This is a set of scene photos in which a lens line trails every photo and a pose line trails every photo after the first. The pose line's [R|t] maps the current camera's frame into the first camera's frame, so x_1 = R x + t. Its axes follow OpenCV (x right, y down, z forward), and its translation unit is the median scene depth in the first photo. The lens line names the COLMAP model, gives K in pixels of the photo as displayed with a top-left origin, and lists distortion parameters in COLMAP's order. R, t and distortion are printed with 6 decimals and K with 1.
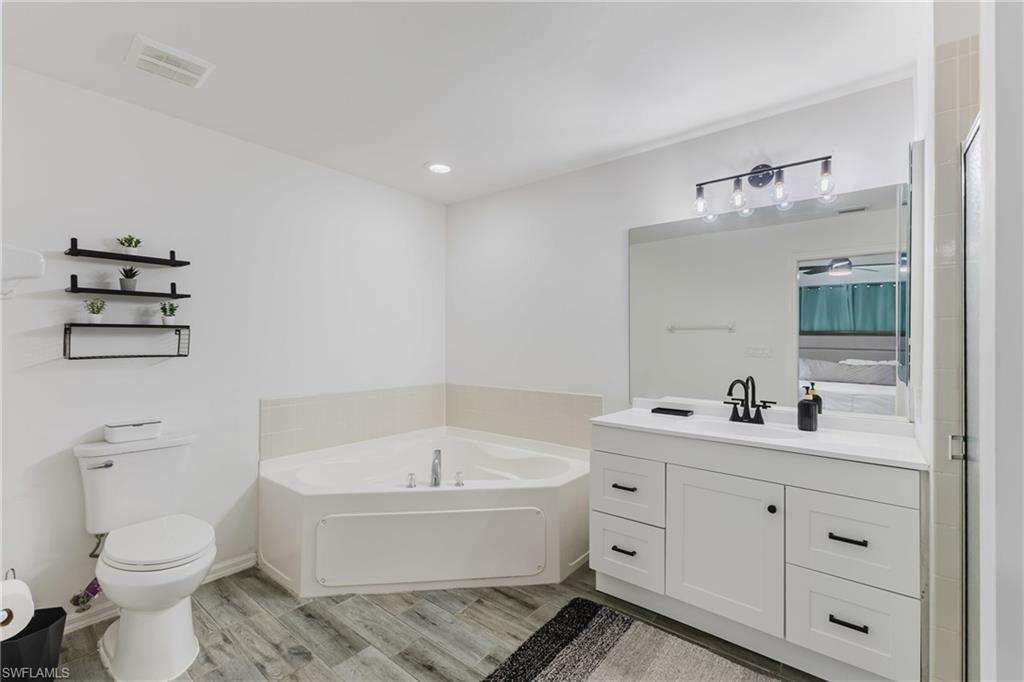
lens RADIAL K [[440.0, 0, 514.2], [0, 440.0, 340.5], [0, 0, 1]] dist [0.012520, 0.000085]
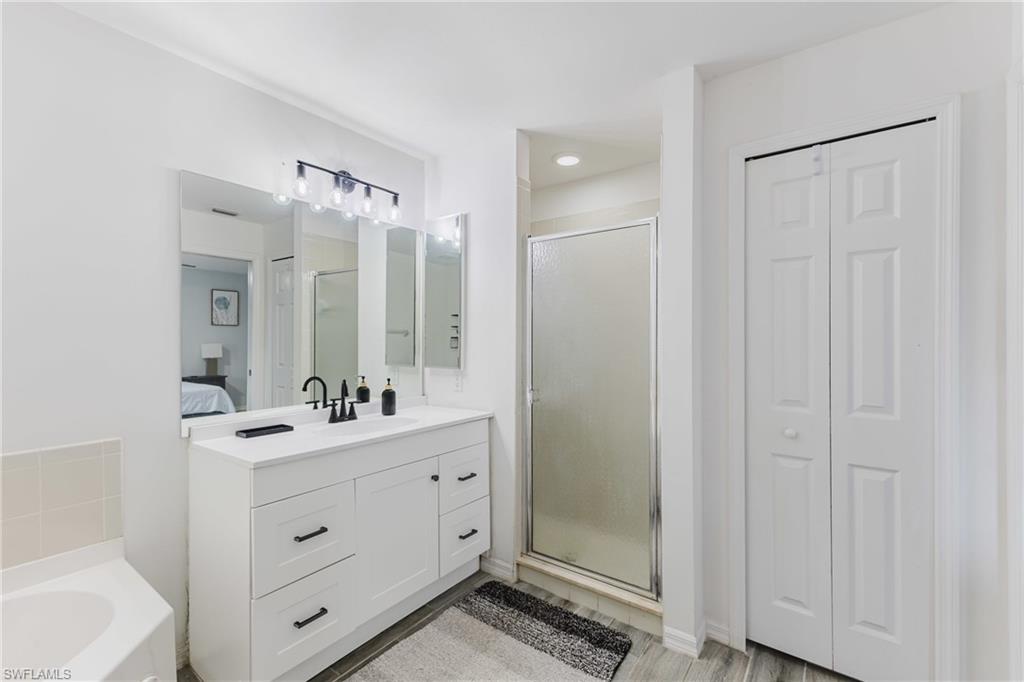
lens RADIAL K [[440.0, 0, 514.2], [0, 440.0, 340.5], [0, 0, 1]] dist [0.012520, 0.000085]
pose [[-0.032579, -0.002819, 0.999465, -0.522412], [0.002219, 0.999993, 0.002893, -0.000916], [-0.999467, 0.002312, -0.032572, 0.673228]]
